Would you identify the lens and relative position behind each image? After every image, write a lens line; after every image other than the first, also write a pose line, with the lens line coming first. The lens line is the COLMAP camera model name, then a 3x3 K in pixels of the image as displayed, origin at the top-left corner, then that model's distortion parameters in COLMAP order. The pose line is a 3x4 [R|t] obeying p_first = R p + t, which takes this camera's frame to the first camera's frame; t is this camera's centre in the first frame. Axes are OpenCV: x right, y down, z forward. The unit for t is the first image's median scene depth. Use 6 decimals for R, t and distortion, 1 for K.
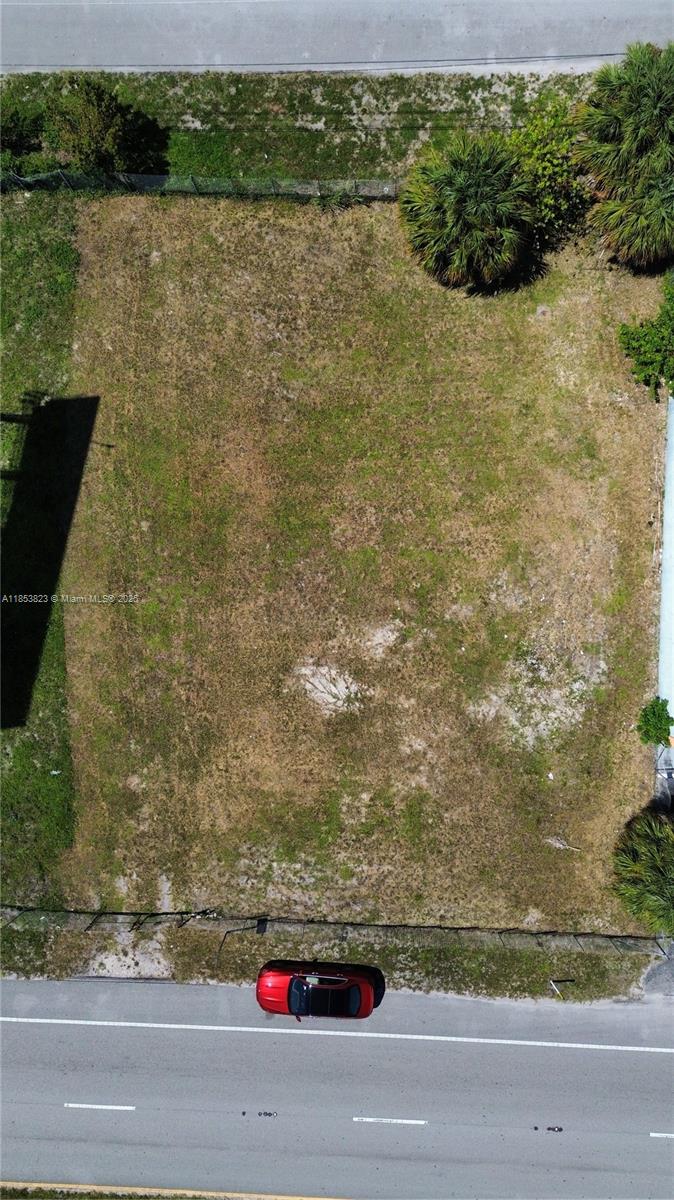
lens RADIAL K [[831.9, 0, 337.0], [0, 831.9, 600.0], [0, 0, 1]] dist [0.071745, -0.086398]
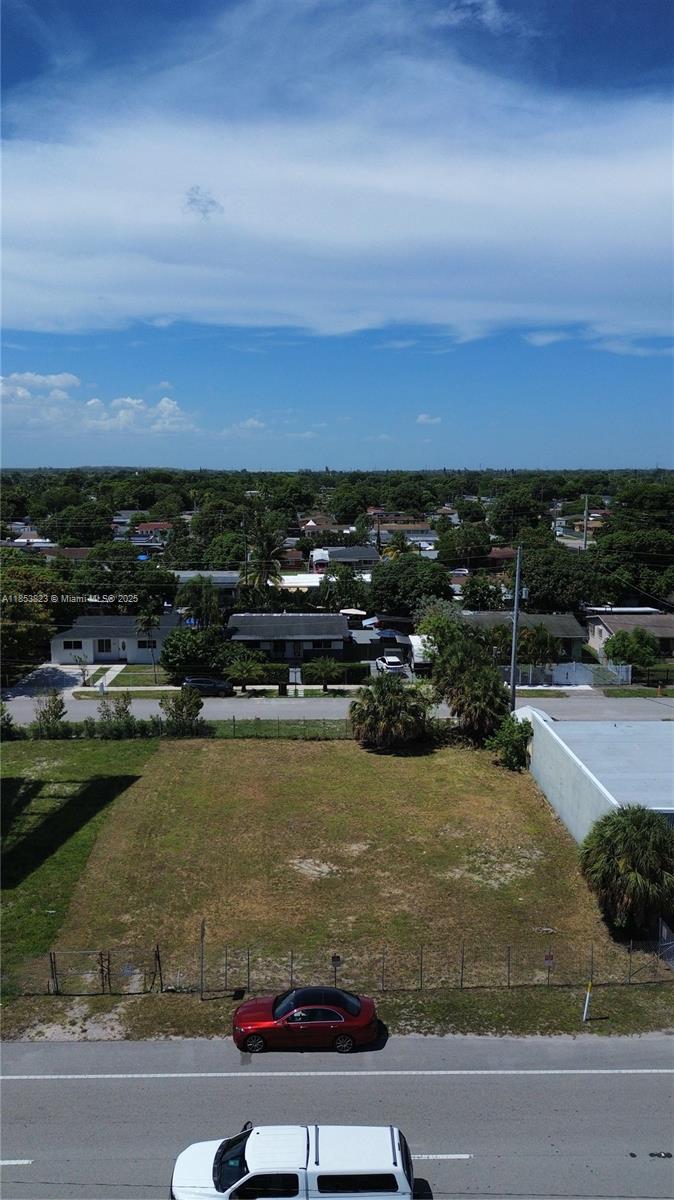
lens RADIAL K [[846.9, 0, 335.6], [0, 846.9, 570.3], [0, 0, 1]] dist [0.074185, -0.086867]
pose [[0.998462, 0.027951, 0.047873, -0.047798], [0.044729, 0.103949, -0.993576, 1.242120], [-0.032748, 0.994190, 0.102539, 0.468879]]
